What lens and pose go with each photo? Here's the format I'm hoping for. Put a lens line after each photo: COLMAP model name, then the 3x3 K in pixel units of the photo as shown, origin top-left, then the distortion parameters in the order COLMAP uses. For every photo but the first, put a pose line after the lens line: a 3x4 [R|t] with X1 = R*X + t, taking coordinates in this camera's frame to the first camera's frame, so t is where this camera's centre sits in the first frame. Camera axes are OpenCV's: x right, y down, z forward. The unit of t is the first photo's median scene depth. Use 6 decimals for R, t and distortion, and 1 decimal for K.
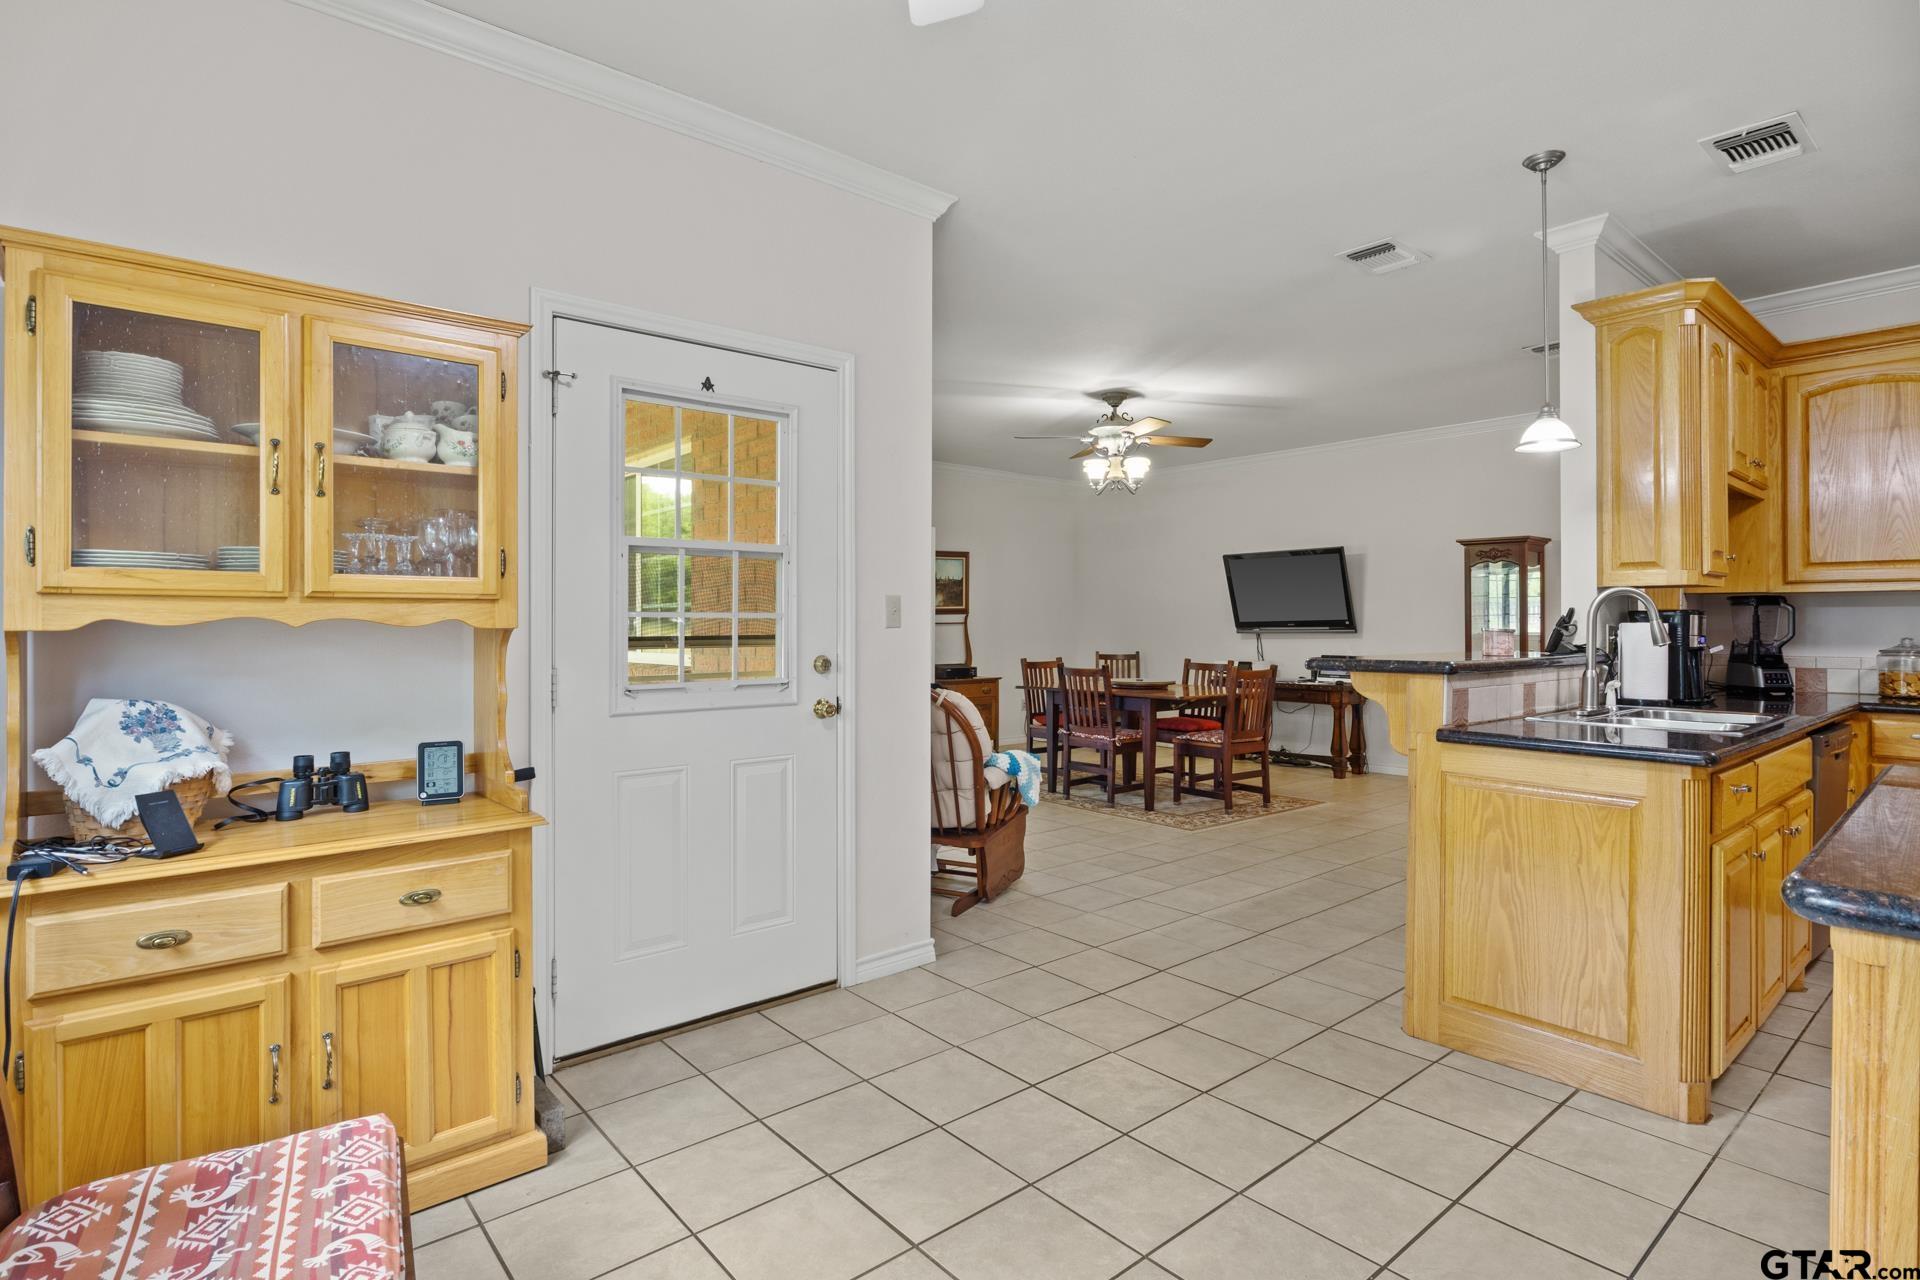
lens RADIAL K [[959.3, 0, 961.0], [0, 959.3, 622.1], [0, 0, 1]] dist [-0.006874, 0.000661]
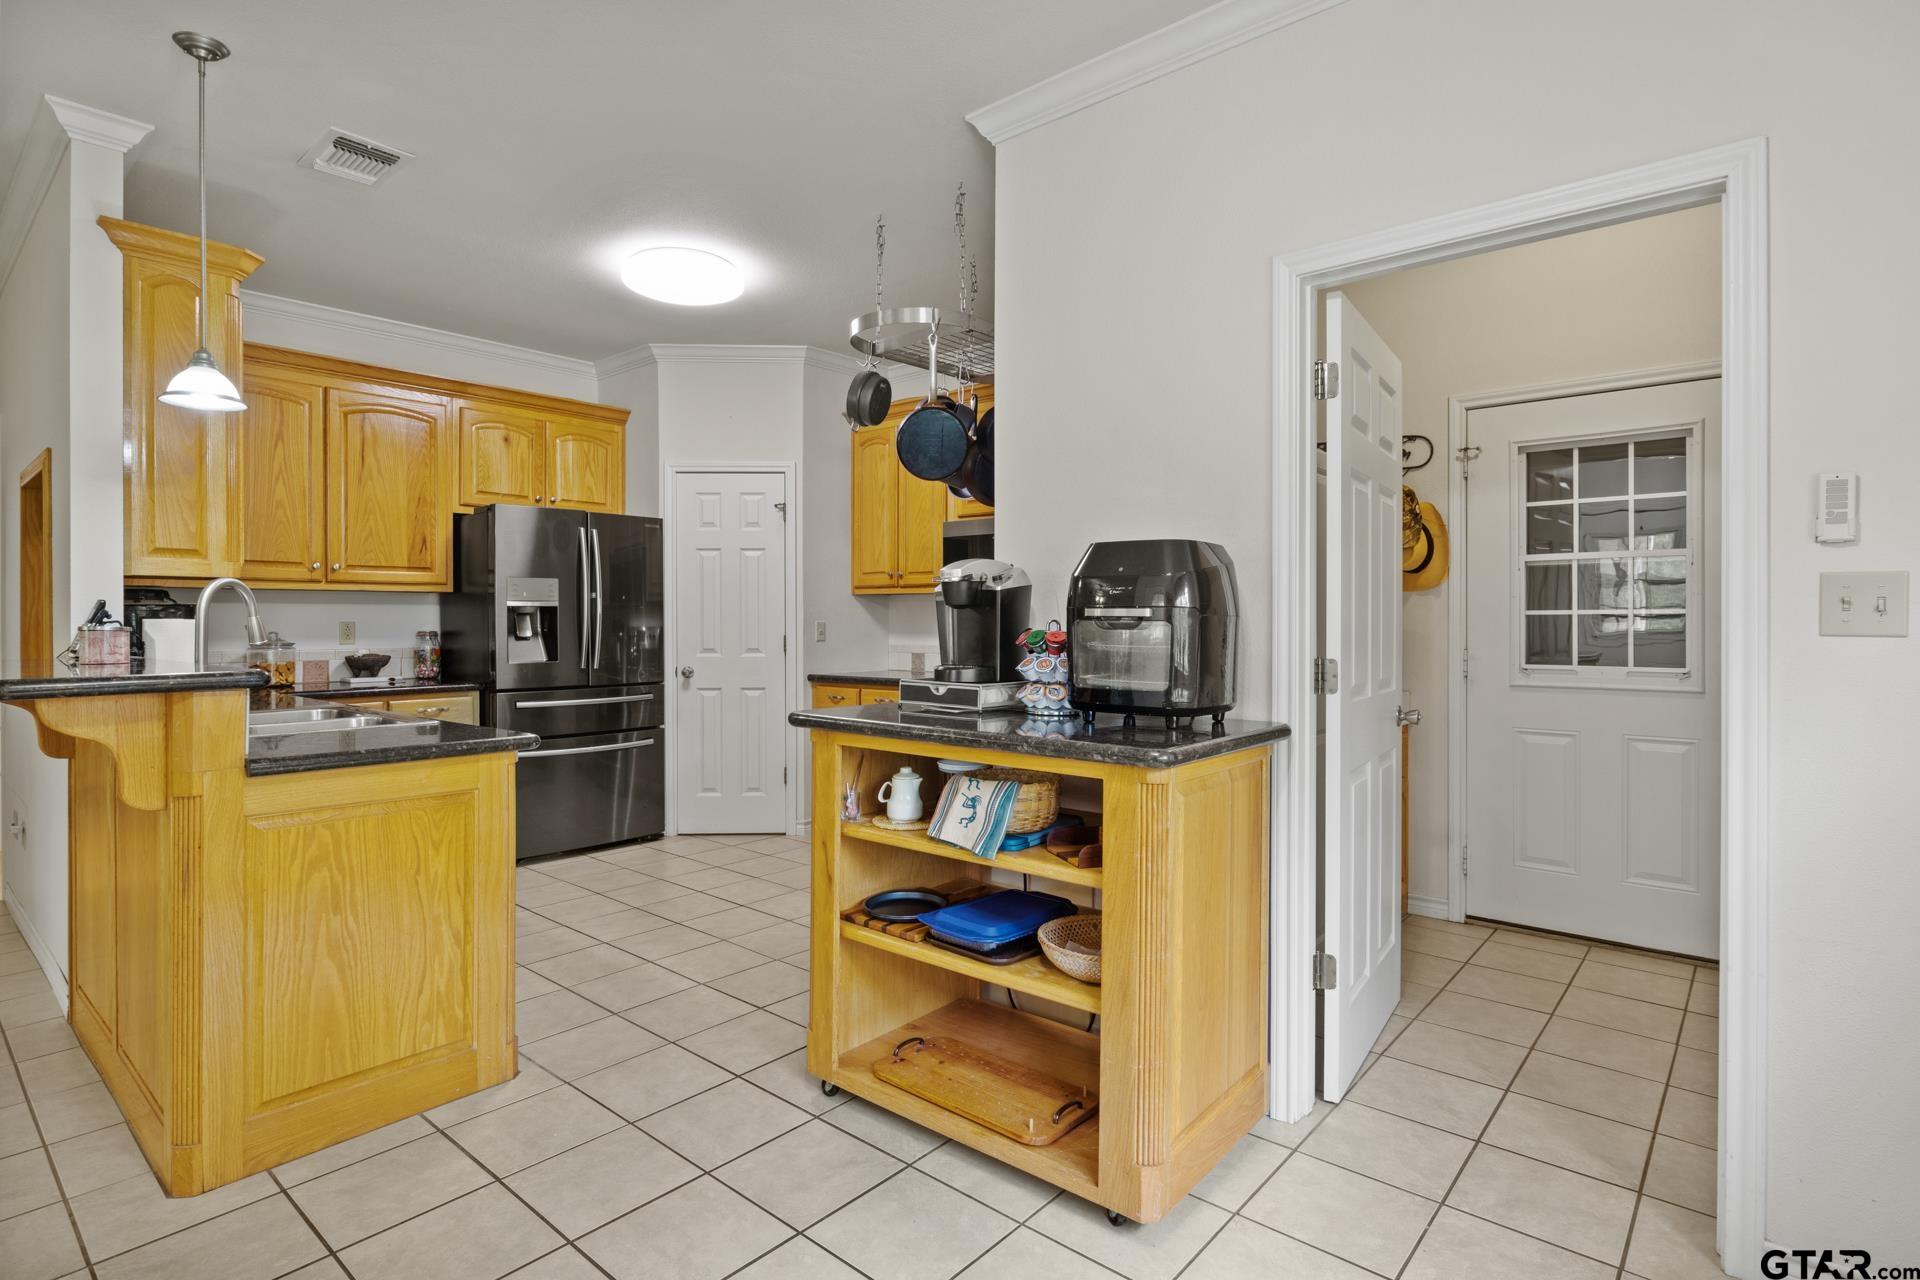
lens RADIAL K [[959.3, 0, 961.0], [0, 959.3, 622.1], [0, 0, 1]] dist [-0.006874, 0.000661]
pose [[-0.164398, -0.004204, 0.986385, -0.353314], [-0.004234, 0.999985, 0.003556, -0.002303], [-0.986385, -0.003591, -0.164413, 0.598311]]
